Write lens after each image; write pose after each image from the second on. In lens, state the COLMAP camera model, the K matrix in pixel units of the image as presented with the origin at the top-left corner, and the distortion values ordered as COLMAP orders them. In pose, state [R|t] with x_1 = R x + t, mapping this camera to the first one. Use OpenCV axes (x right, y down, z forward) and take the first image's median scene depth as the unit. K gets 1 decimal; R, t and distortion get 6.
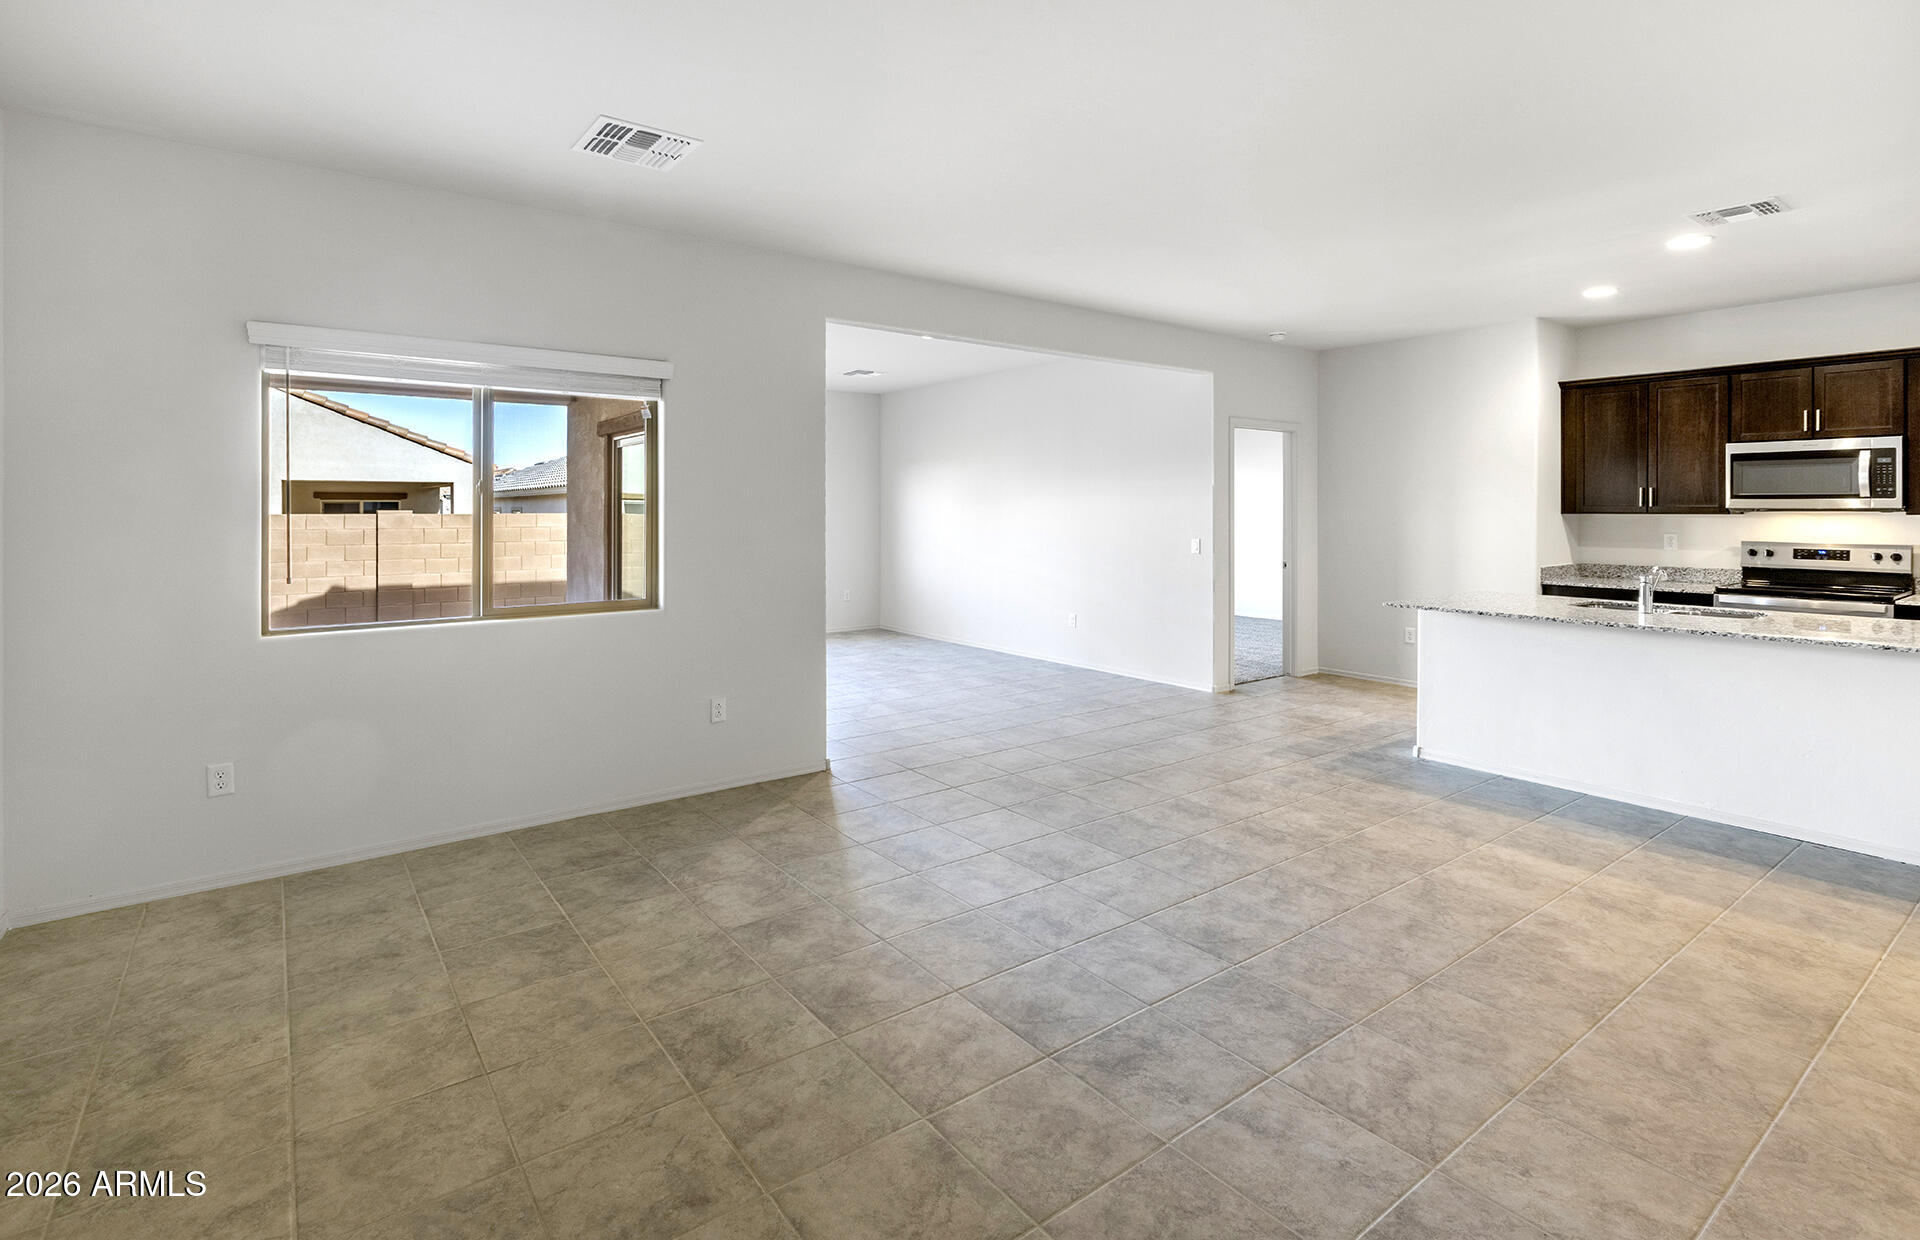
lens RADIAL K [[908.5, 0, 957.1], [0, 908.5, 578.8], [0, 0, 1]] dist [-0.000859, -0.000416]
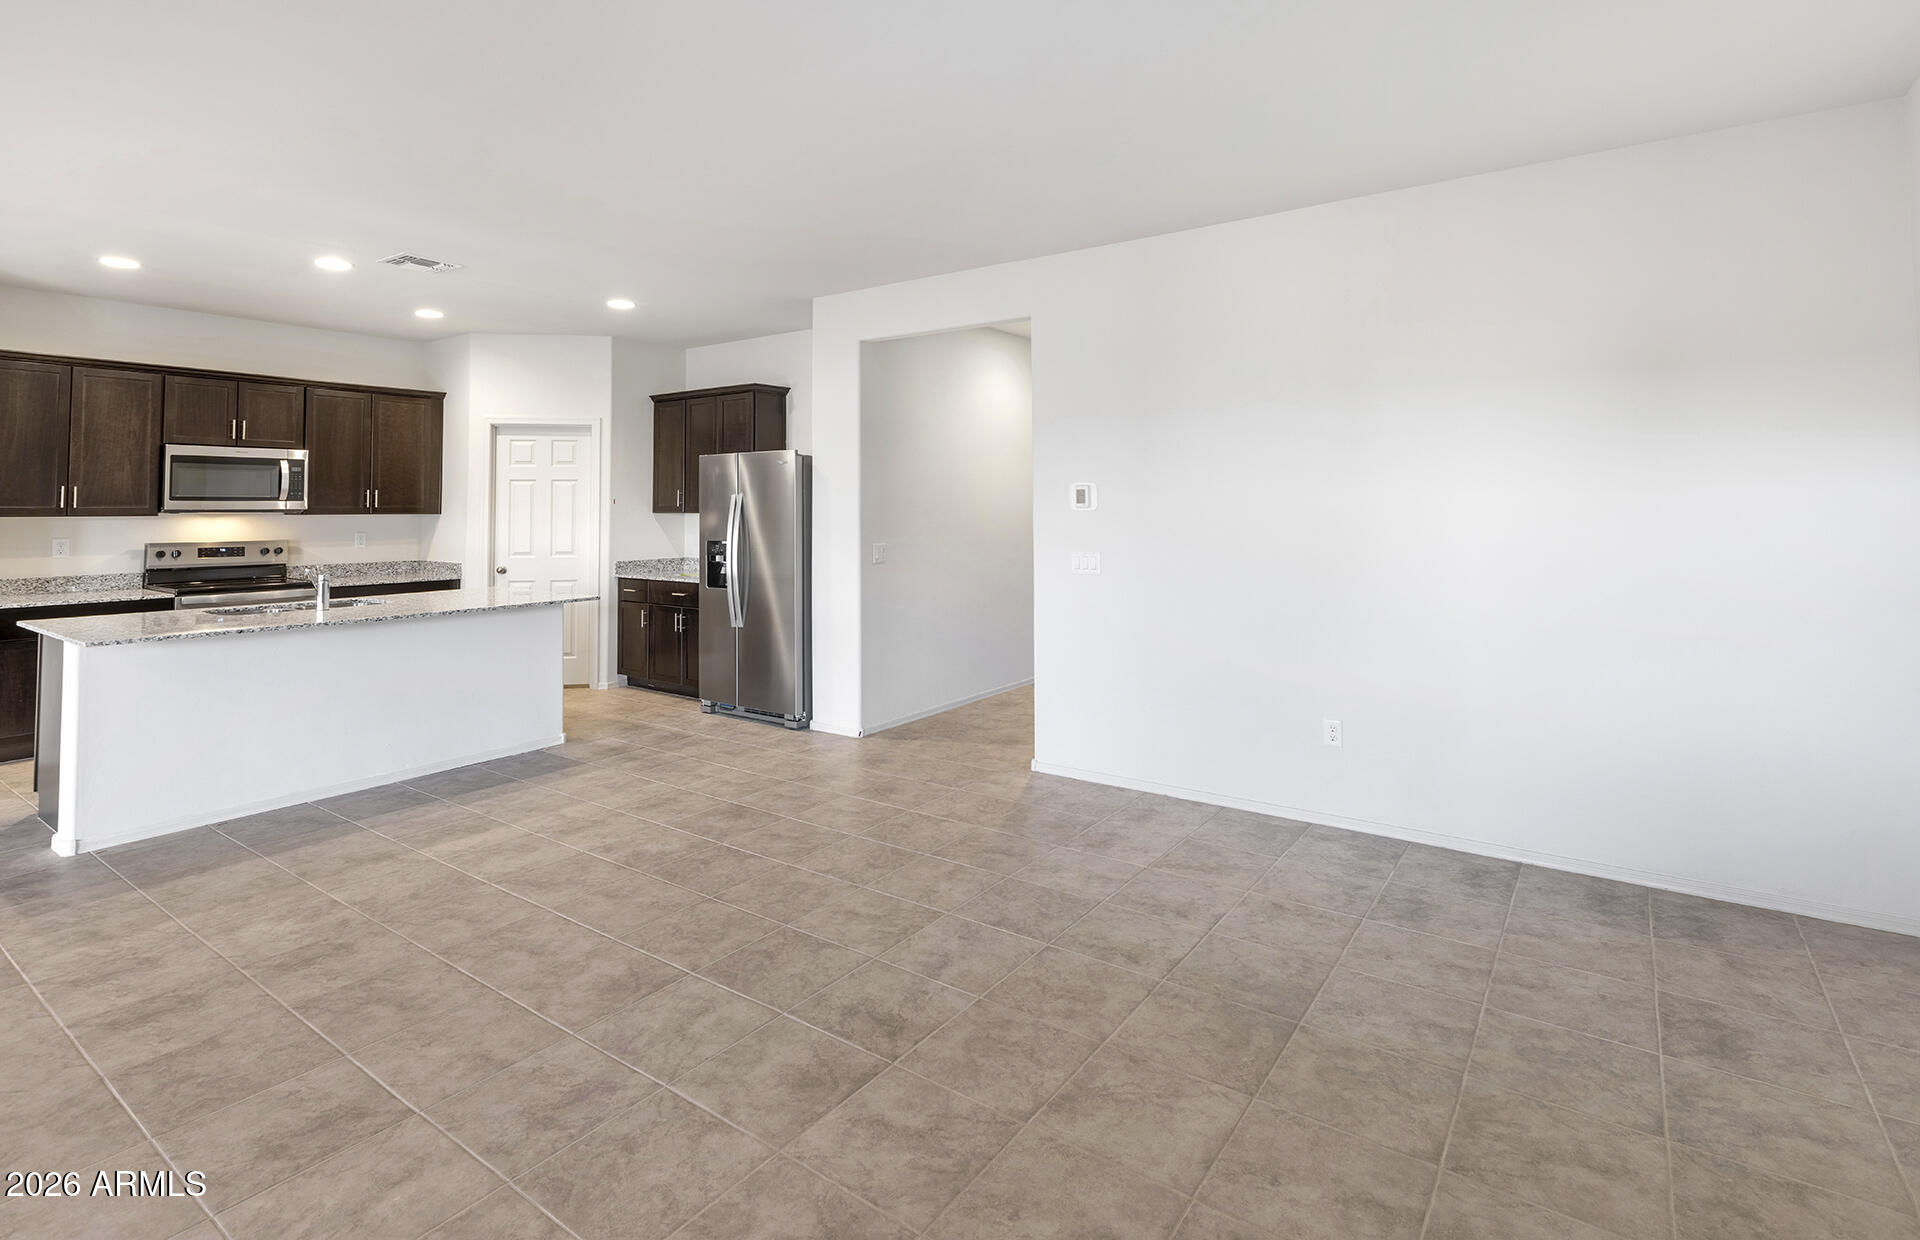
lens RADIAL K [[920.4, 0, 935.2], [0, 920.4, 557.8], [0, 0, 1]] dist [-0.000074, -0.000505]
pose [[-0.289642, -0.050192, 0.955818, -0.606696], [0.076805, 0.994185, 0.075481, -0.064725], [-0.954048, 0.095274, -0.284103, 0.860179]]
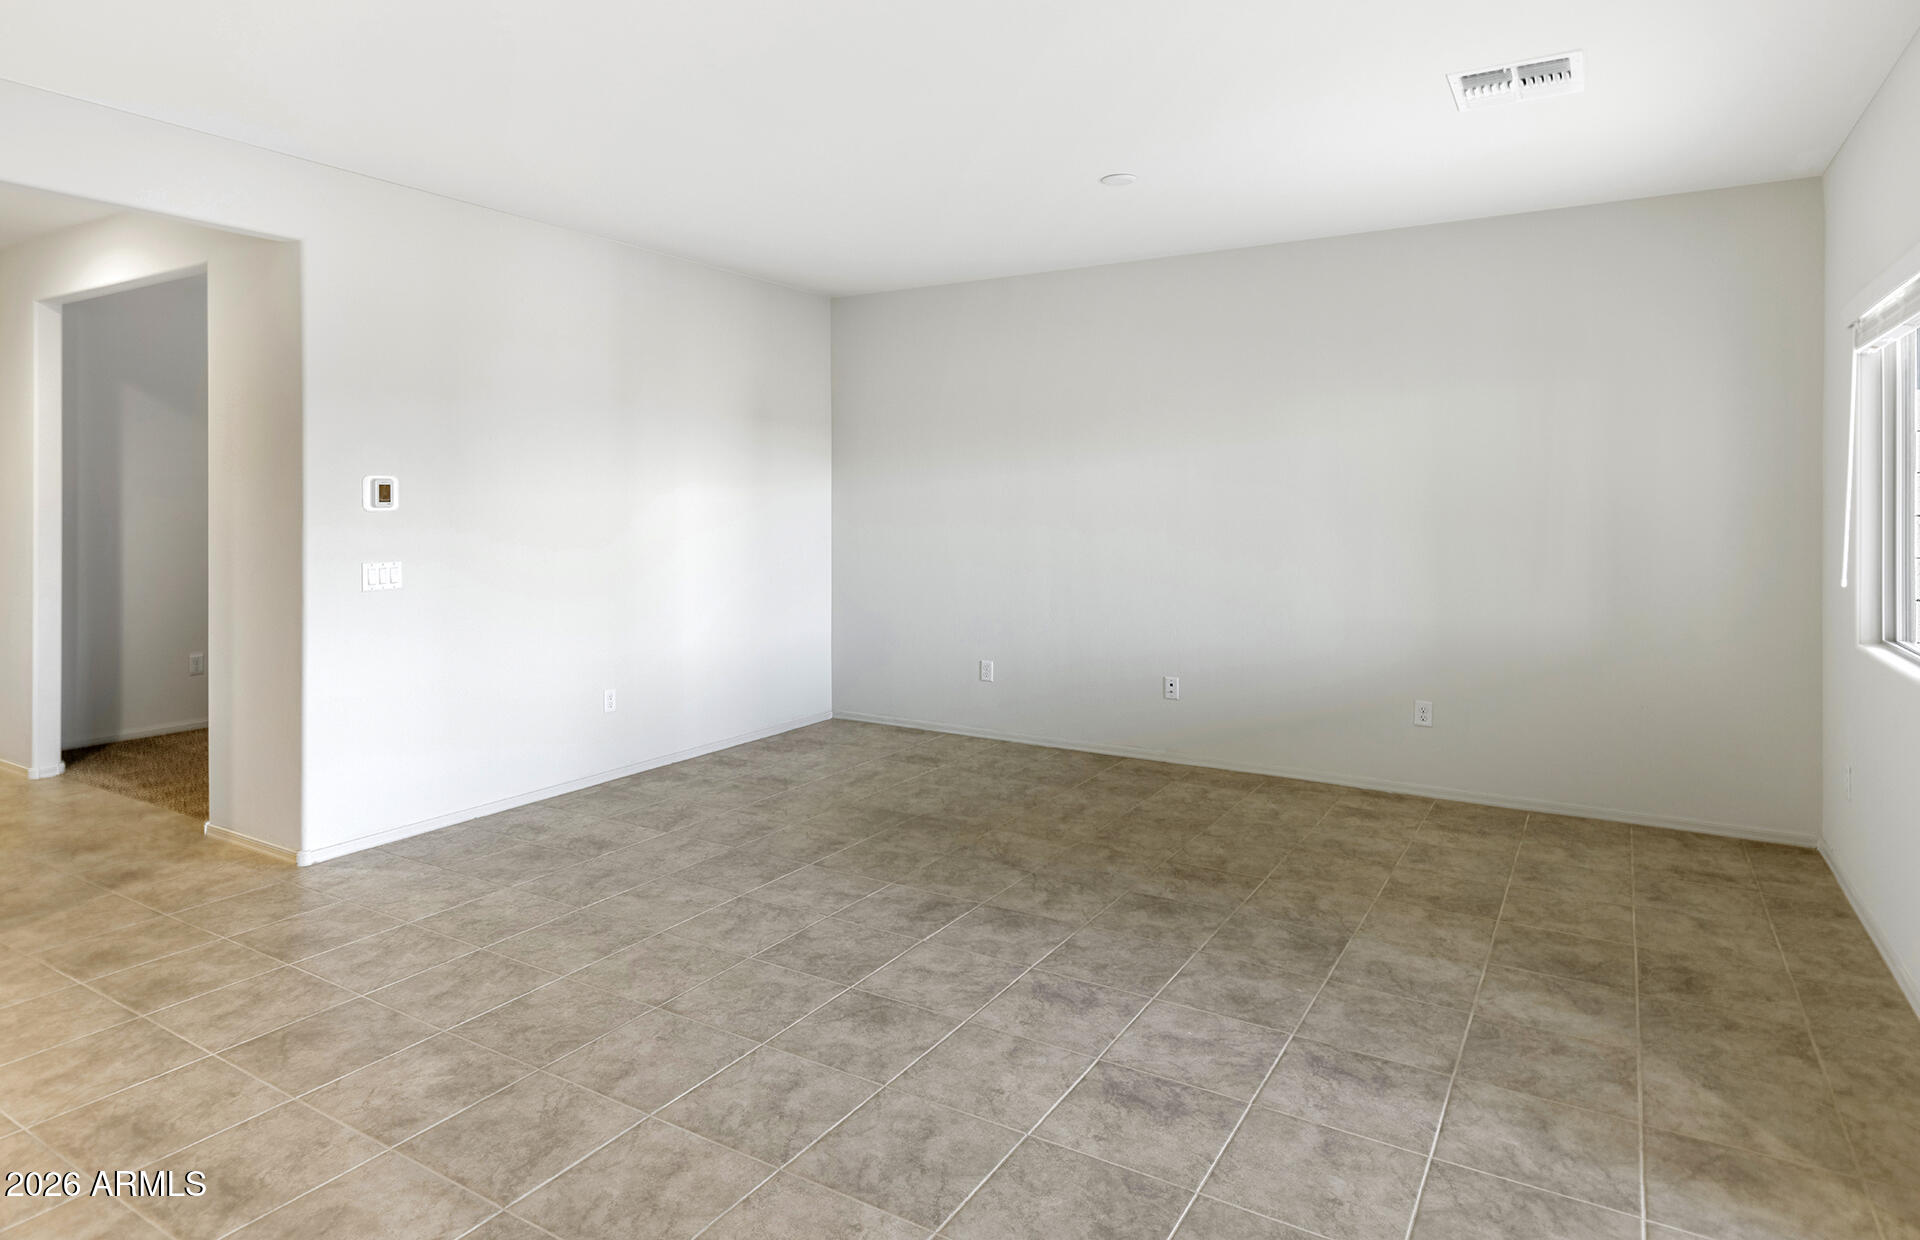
lens RADIAL K [[1087.7, 0, 950.8], [0, 1087.7, 614.6], [0, 0, 1]] dist [0.000630, 0.000795]
pose [[-0.931276, 0.039732, -0.362141, 0.528757], [-0.026195, 0.984160, 0.175338, -0.141860], [0.363371, 0.172774, -0.915484, 1.756564]]
